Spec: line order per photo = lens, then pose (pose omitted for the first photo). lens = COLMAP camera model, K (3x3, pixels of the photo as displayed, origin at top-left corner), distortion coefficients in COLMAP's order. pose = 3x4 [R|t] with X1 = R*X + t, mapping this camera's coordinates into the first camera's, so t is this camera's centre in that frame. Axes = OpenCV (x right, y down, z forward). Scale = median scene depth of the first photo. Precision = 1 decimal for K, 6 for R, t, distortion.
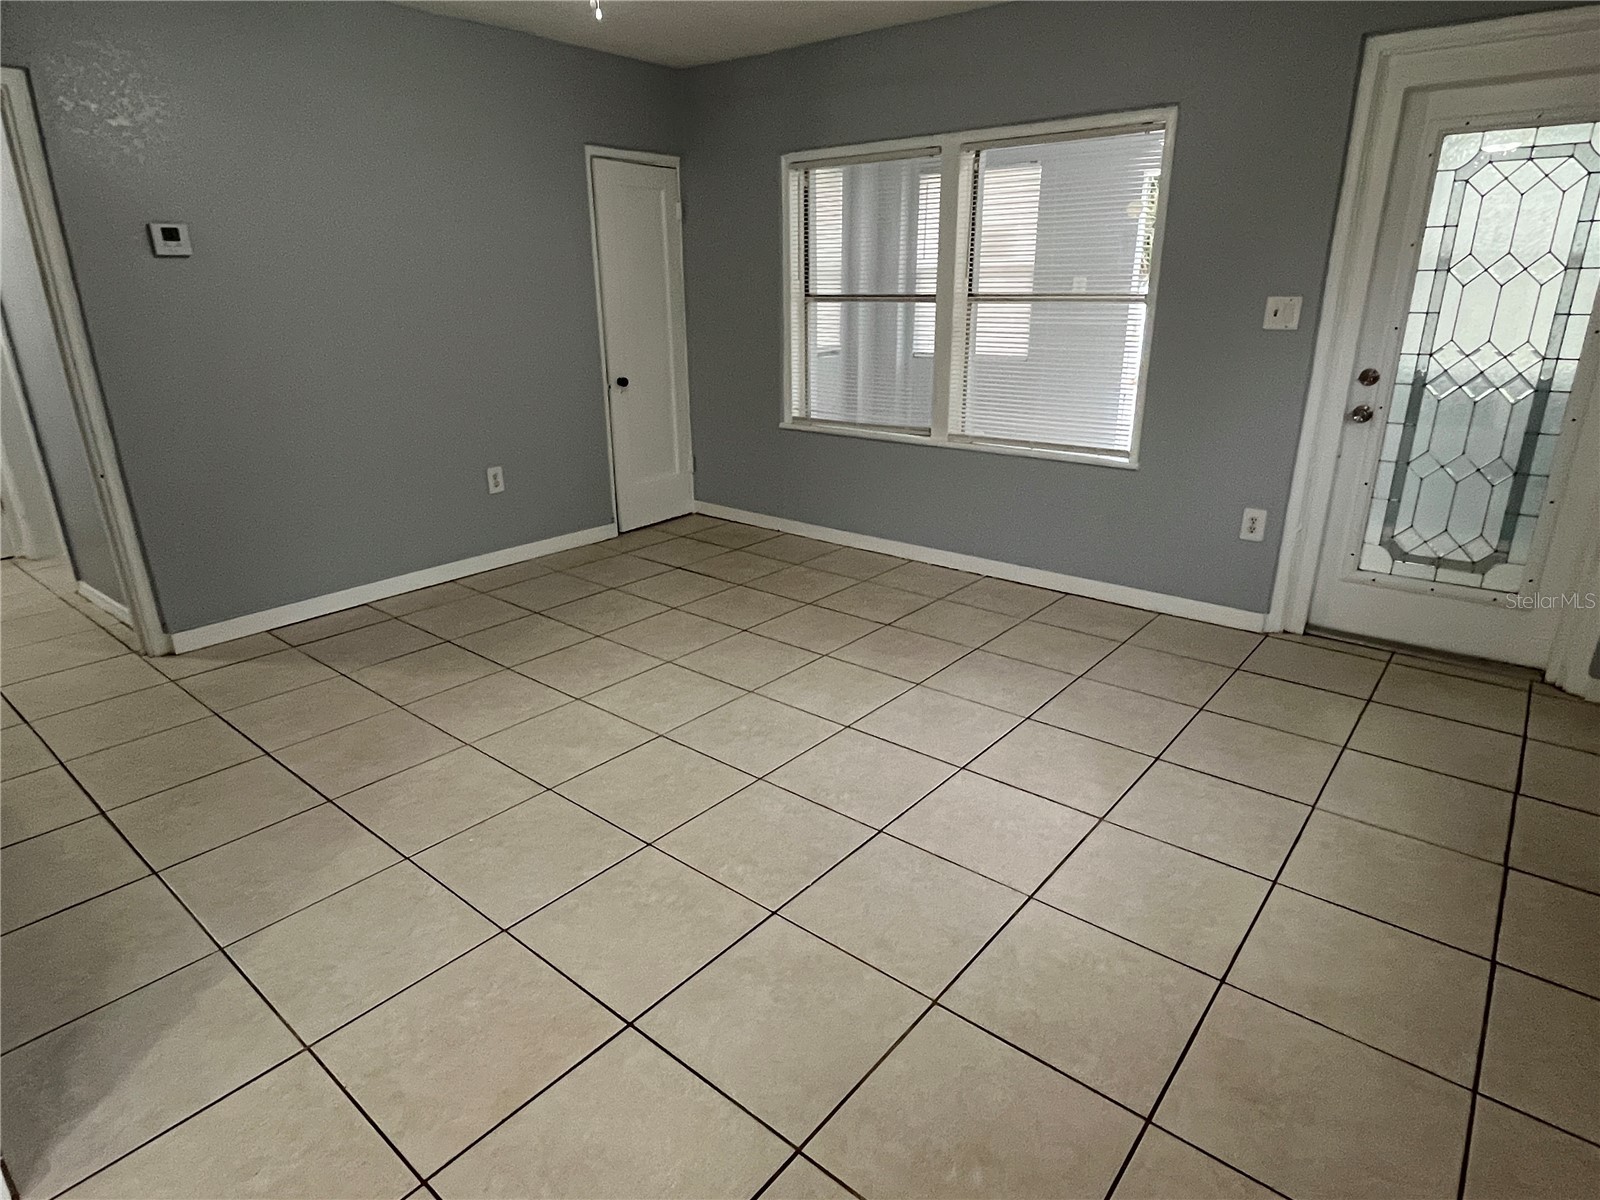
lens RADIAL K [[903.7, 0, 797.7], [0, 903.7, 599.1], [0, 0, 1]] dist [-0.015231, -0.002334]
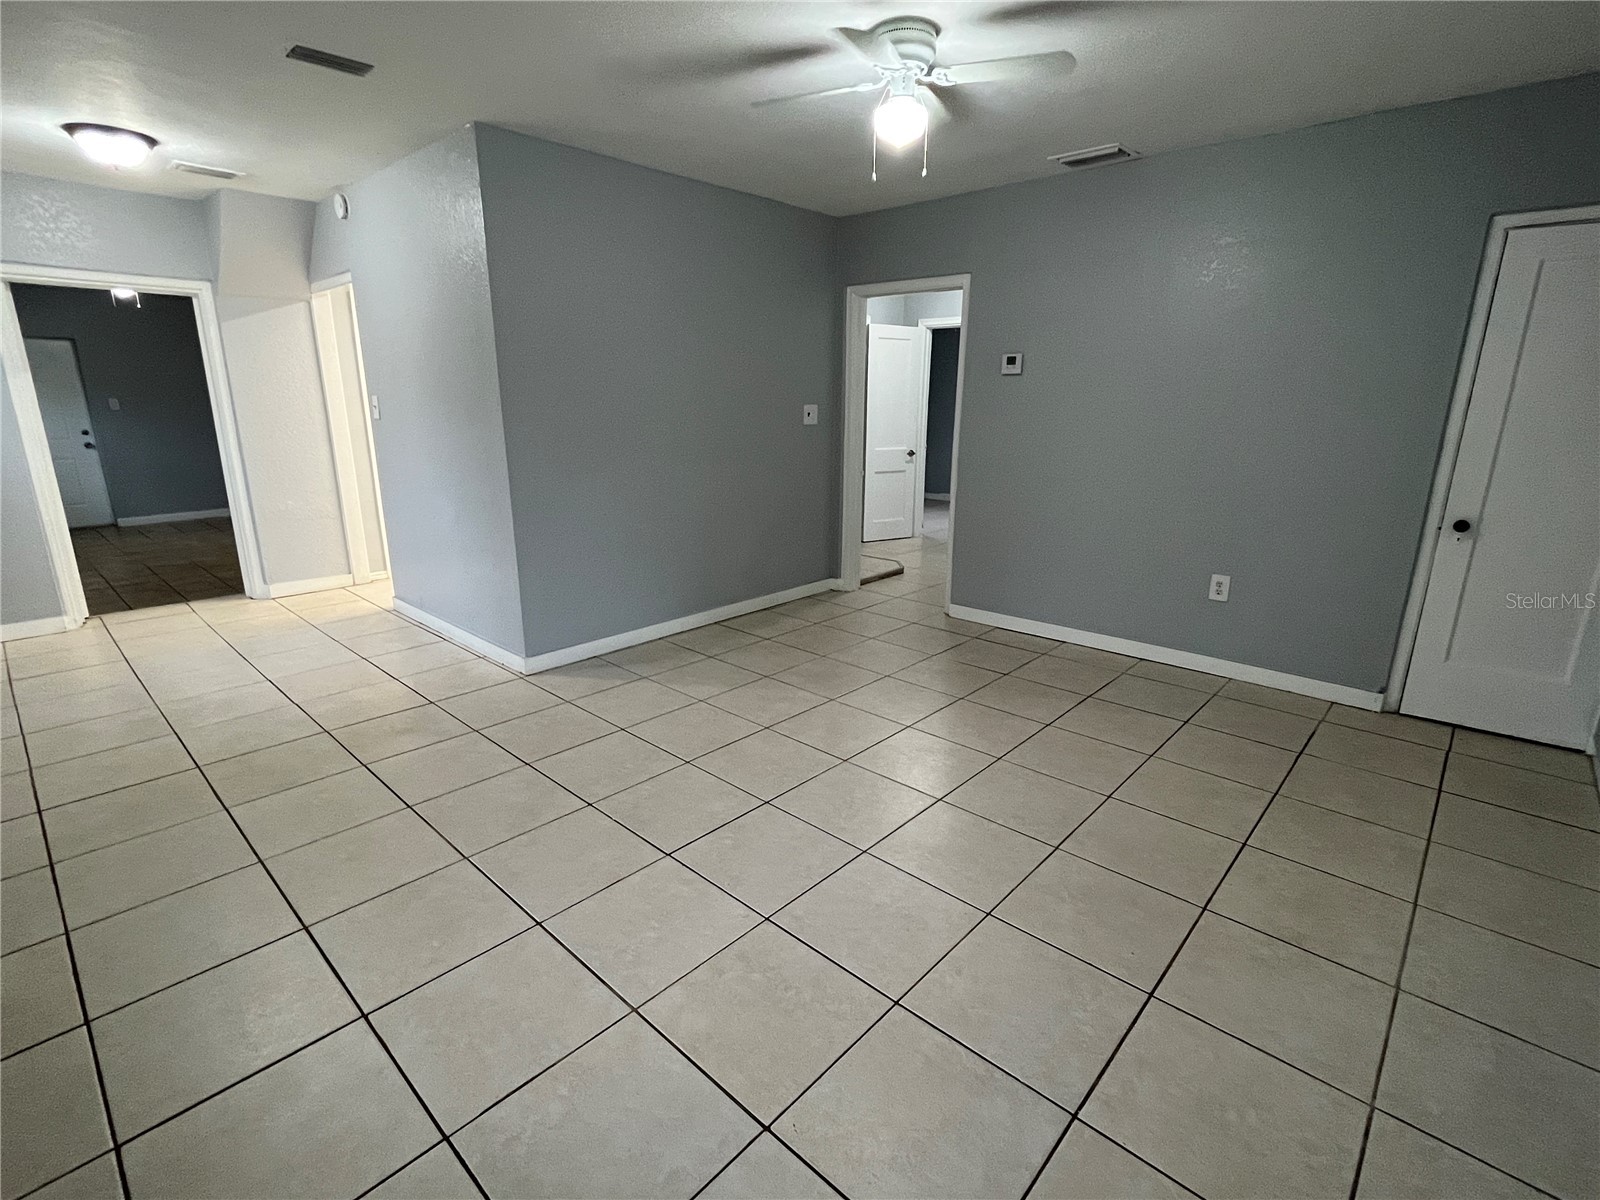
lens RADIAL K [[755.2, 0, 796.6], [0, 755.2, 596.0], [0, 0, 1]] dist [0.003706, 0.000305]
pose [[-0.051386, 0.262791, -0.963484, 0.489016], [-0.333370, 0.904906, 0.264593, -0.187264], [0.941395, 0.334793, 0.041107, 0.524299]]
